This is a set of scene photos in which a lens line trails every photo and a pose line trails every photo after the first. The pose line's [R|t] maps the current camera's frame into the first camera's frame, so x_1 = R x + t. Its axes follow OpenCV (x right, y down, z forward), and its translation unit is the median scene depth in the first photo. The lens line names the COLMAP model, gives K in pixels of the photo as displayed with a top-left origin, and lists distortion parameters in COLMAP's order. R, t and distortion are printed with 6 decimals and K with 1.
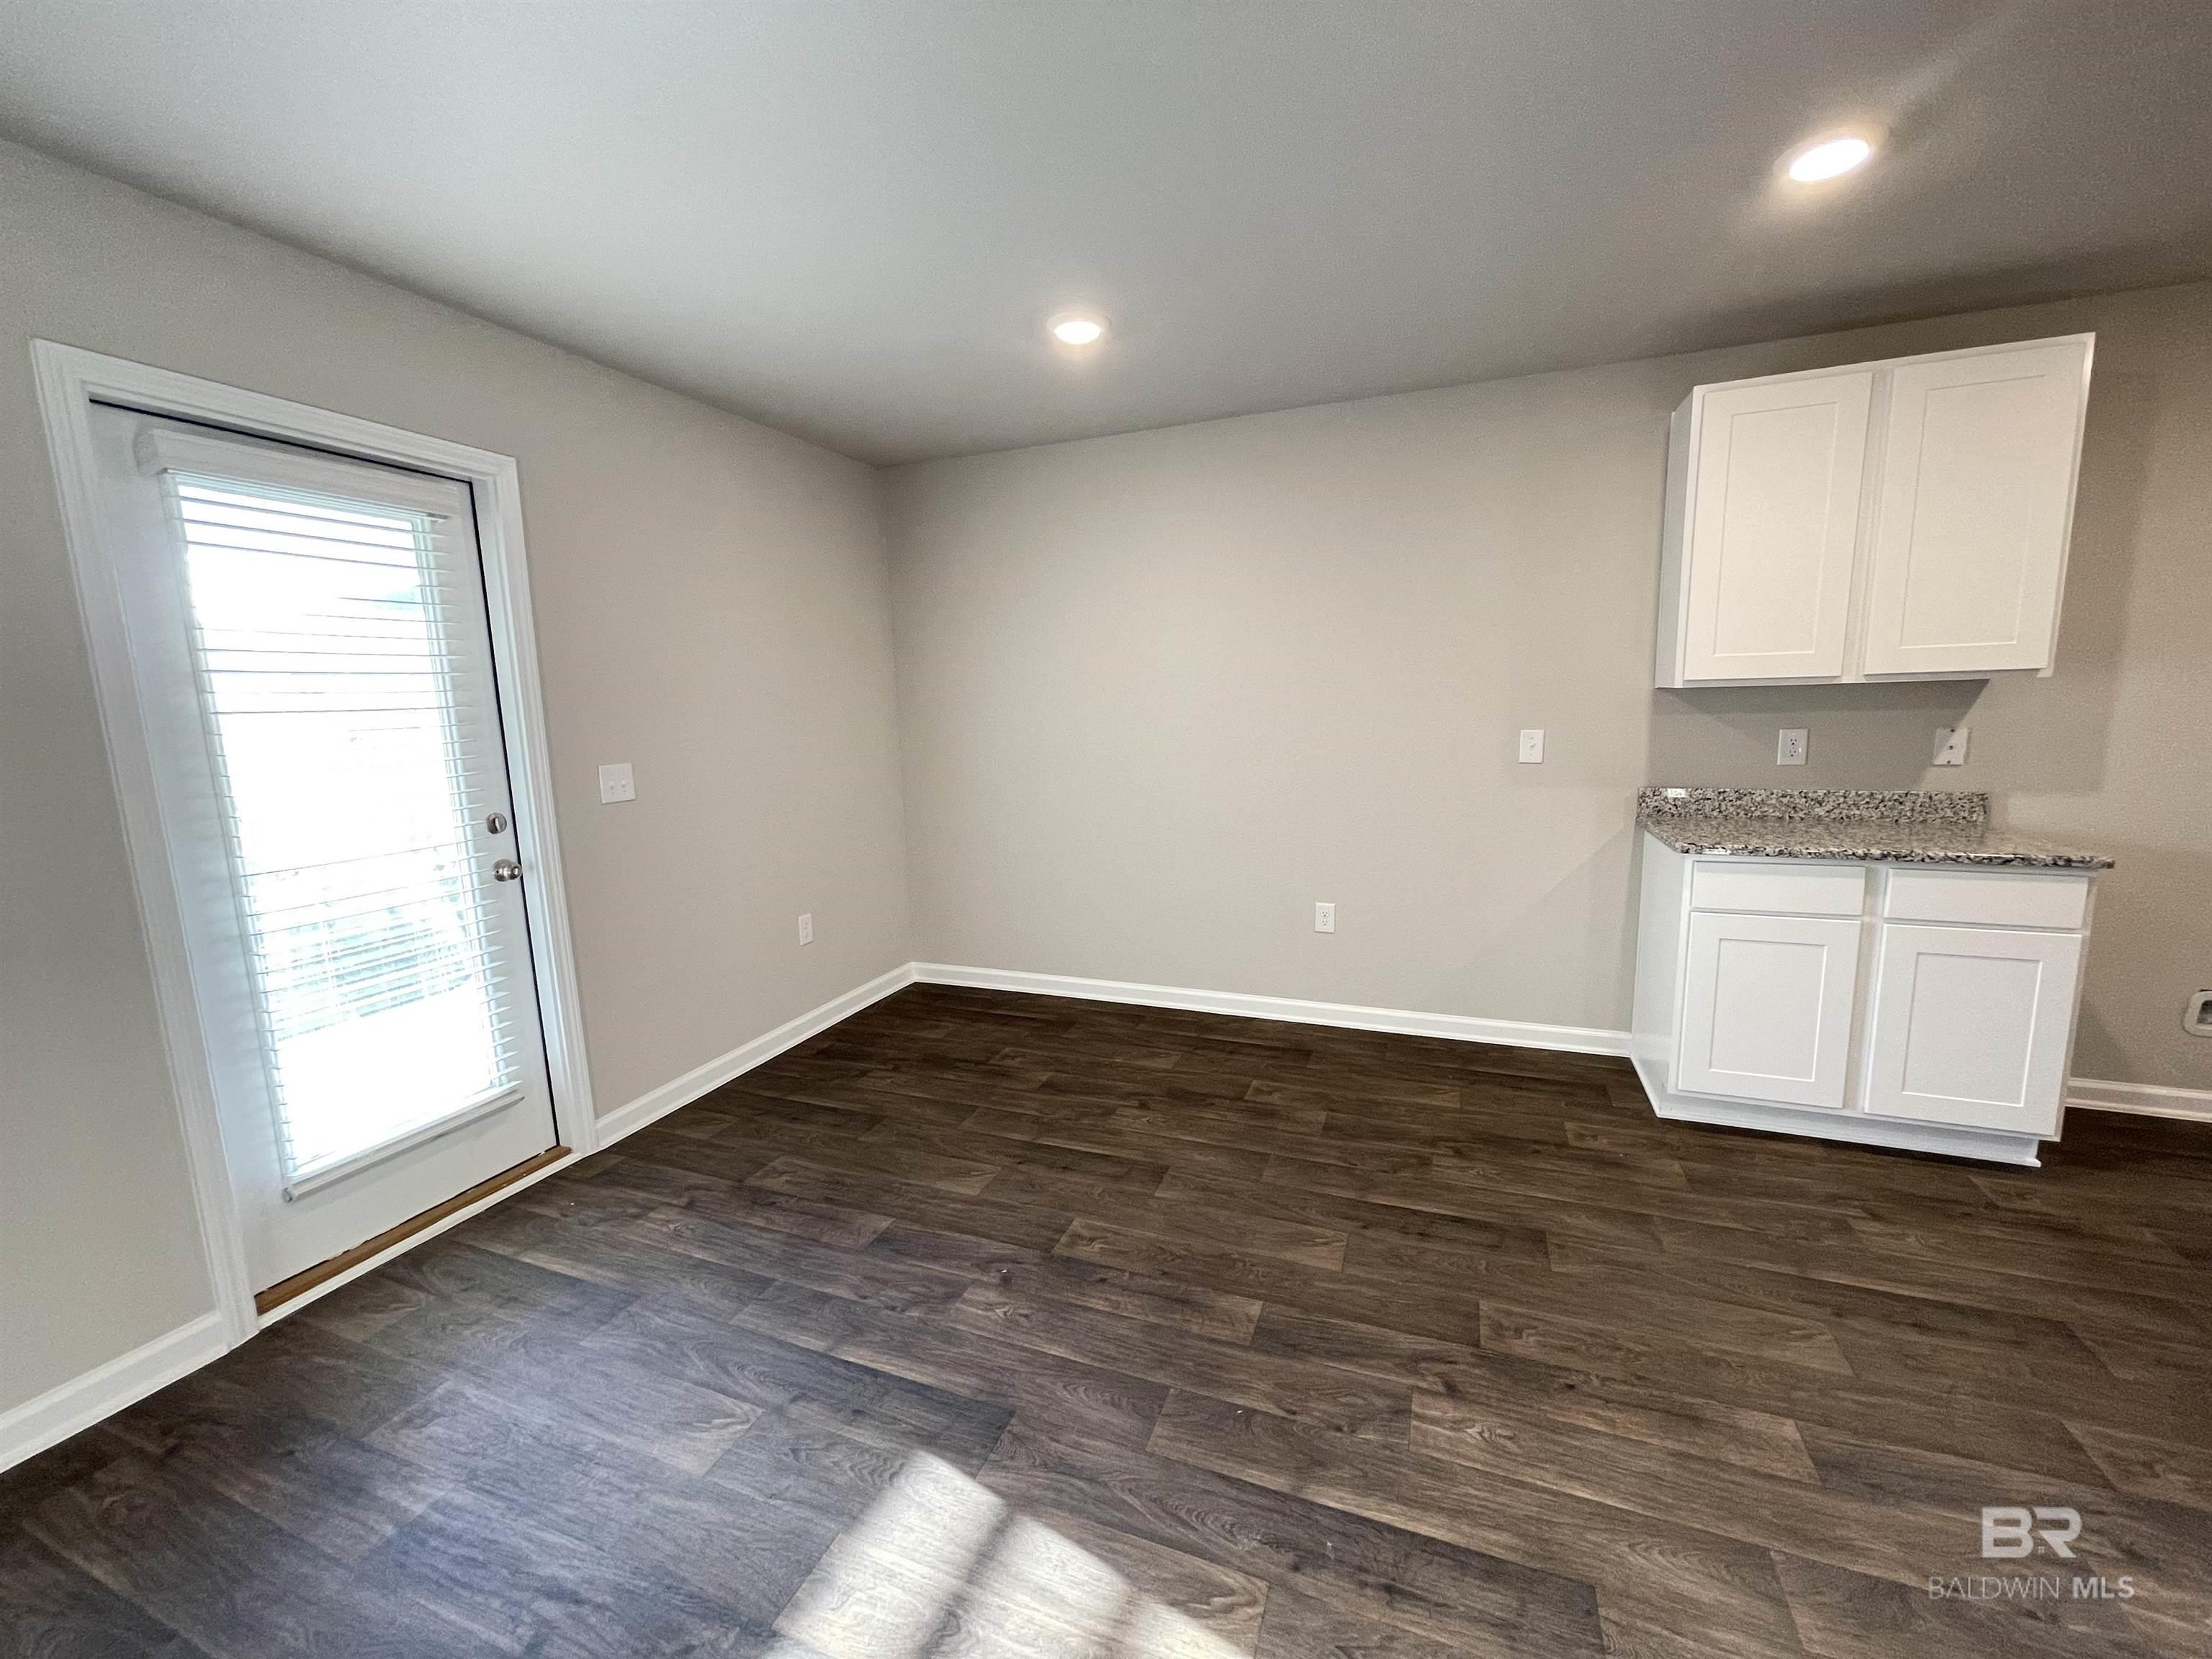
lens RADIAL K [[893.5, 0, 1095.8], [0, 893.5, 831.8], [0, 0, 1]] dist [0.001847, 0.000101]
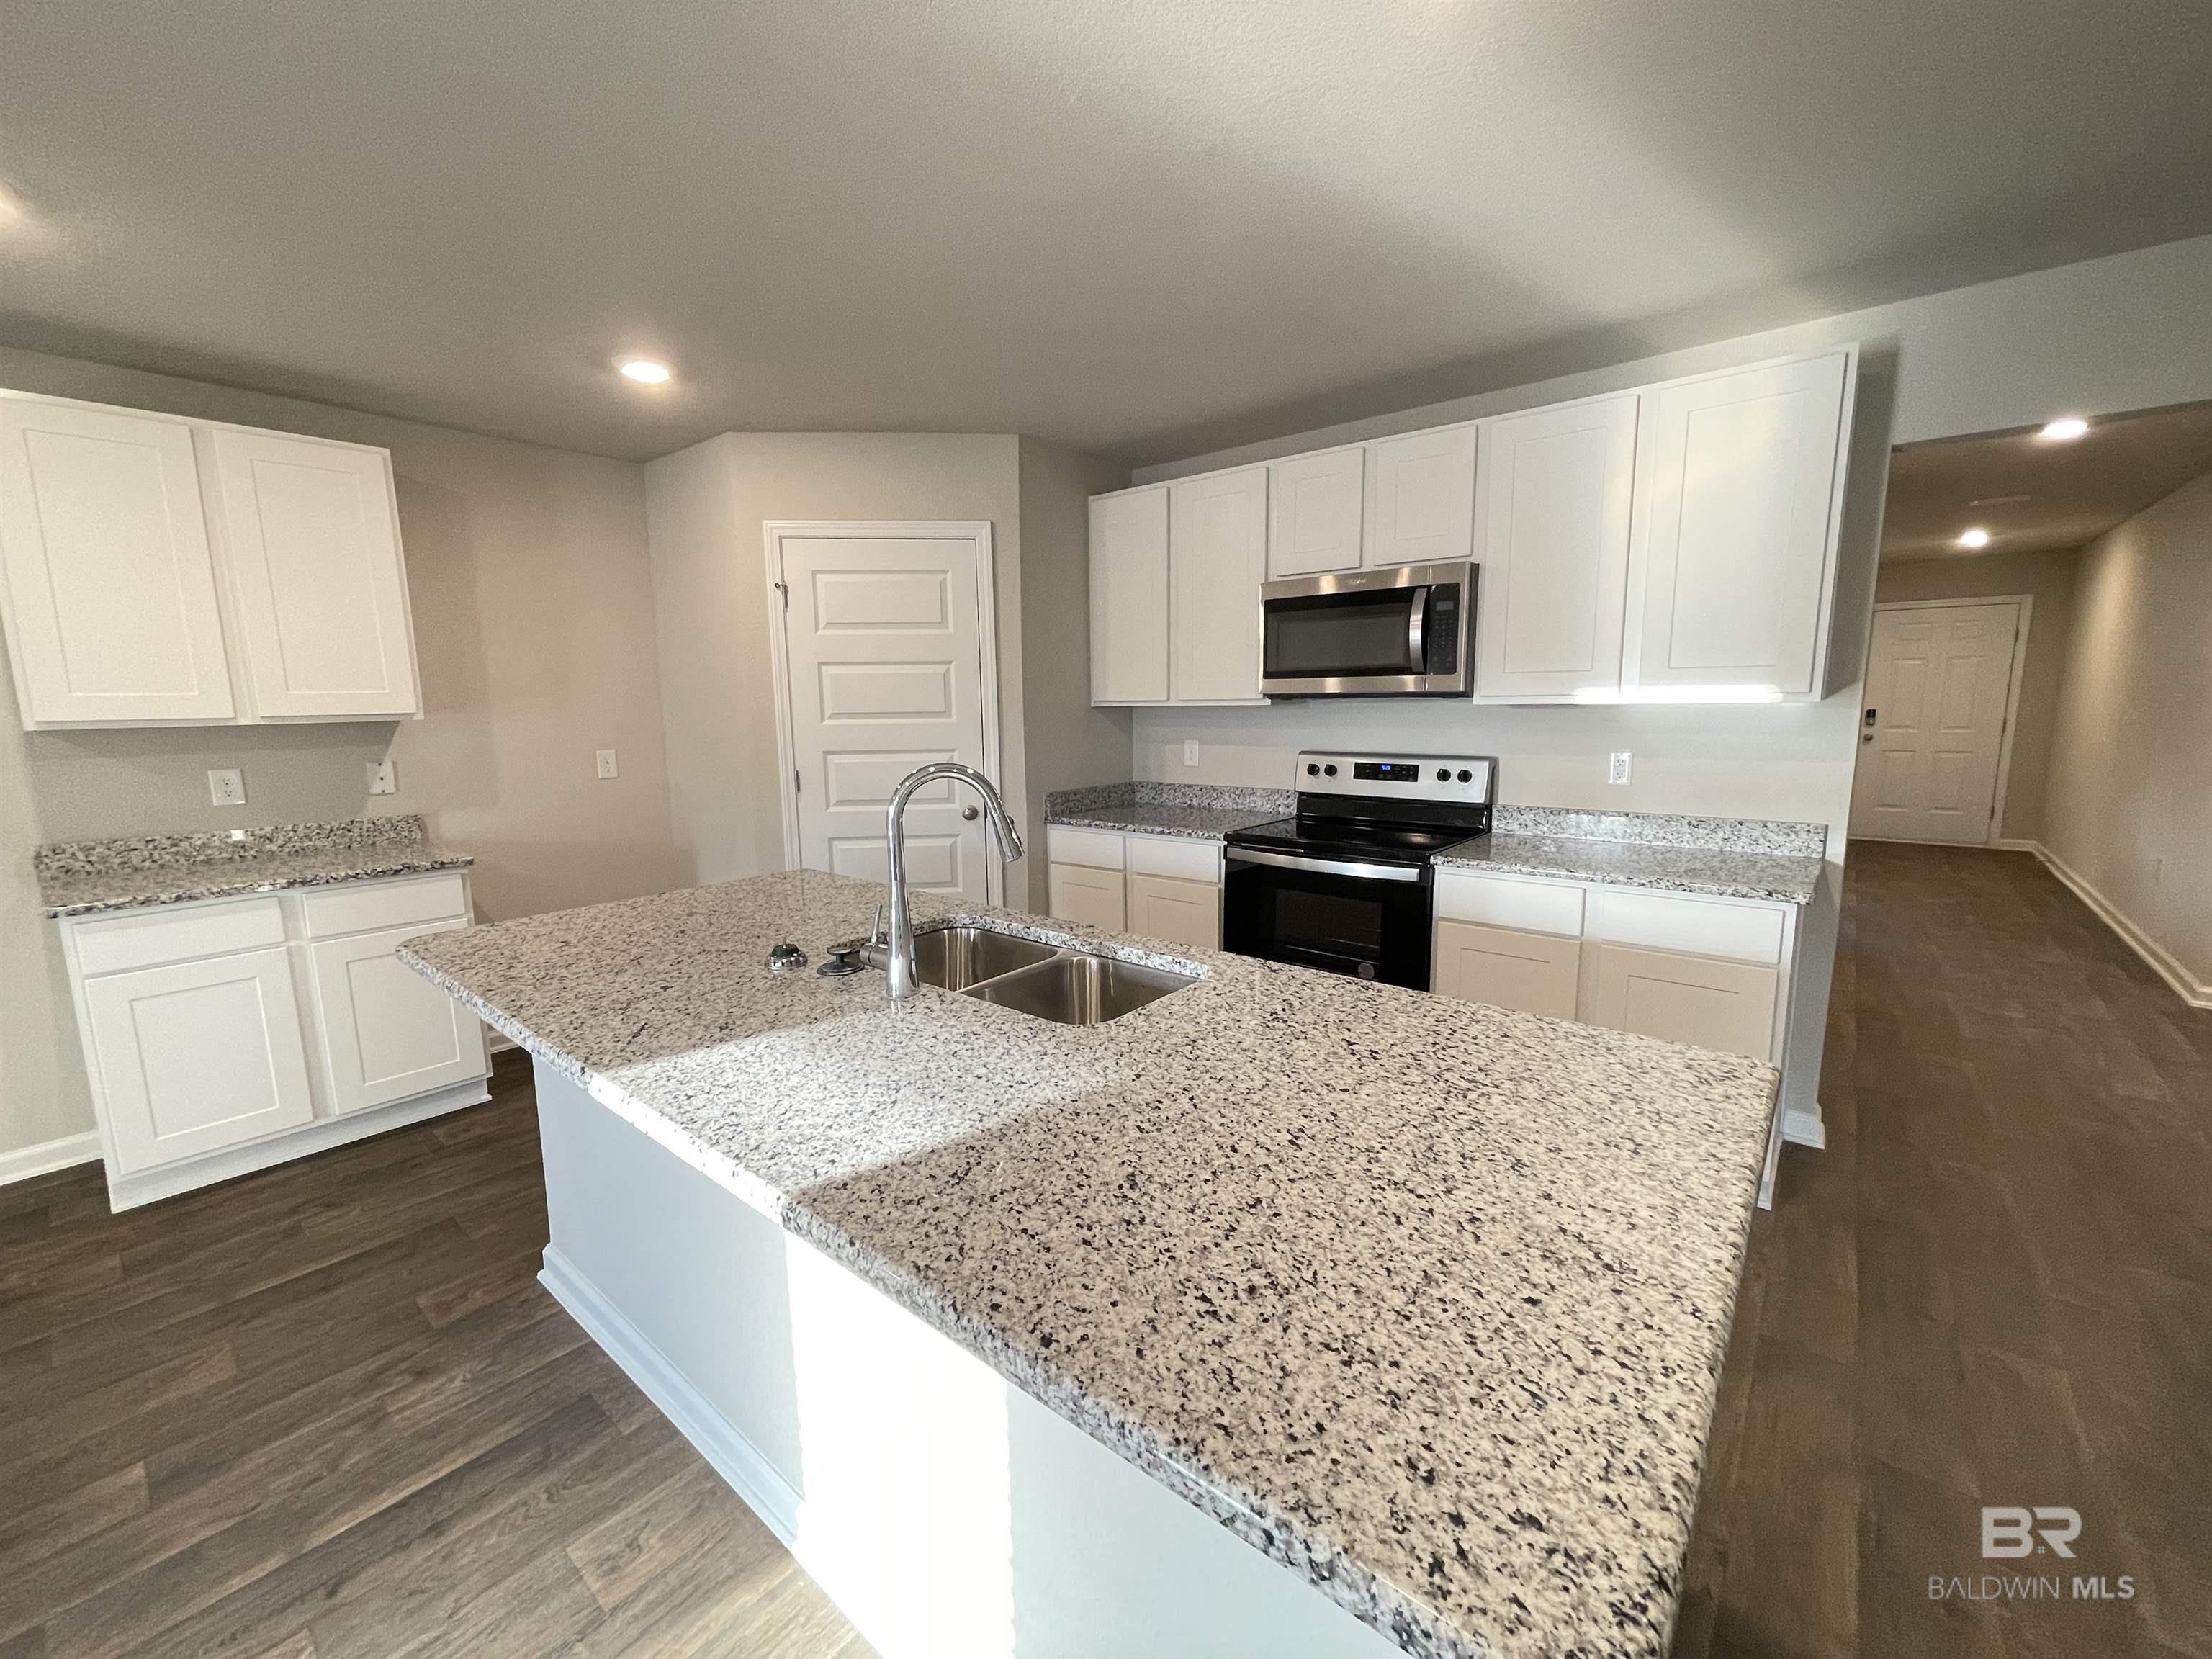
lens RADIAL K [[894.2, 0, 1099.5], [0, 894.2, 835.1], [0, 0, 1]] dist [0.001718, -0.000115]
pose [[0.310999, -0.122696, 0.942457, 0.156313], [0.148935, 0.985672, 0.079176, 0.027230], [-0.938668, 0.115741, 0.324816, -0.265656]]
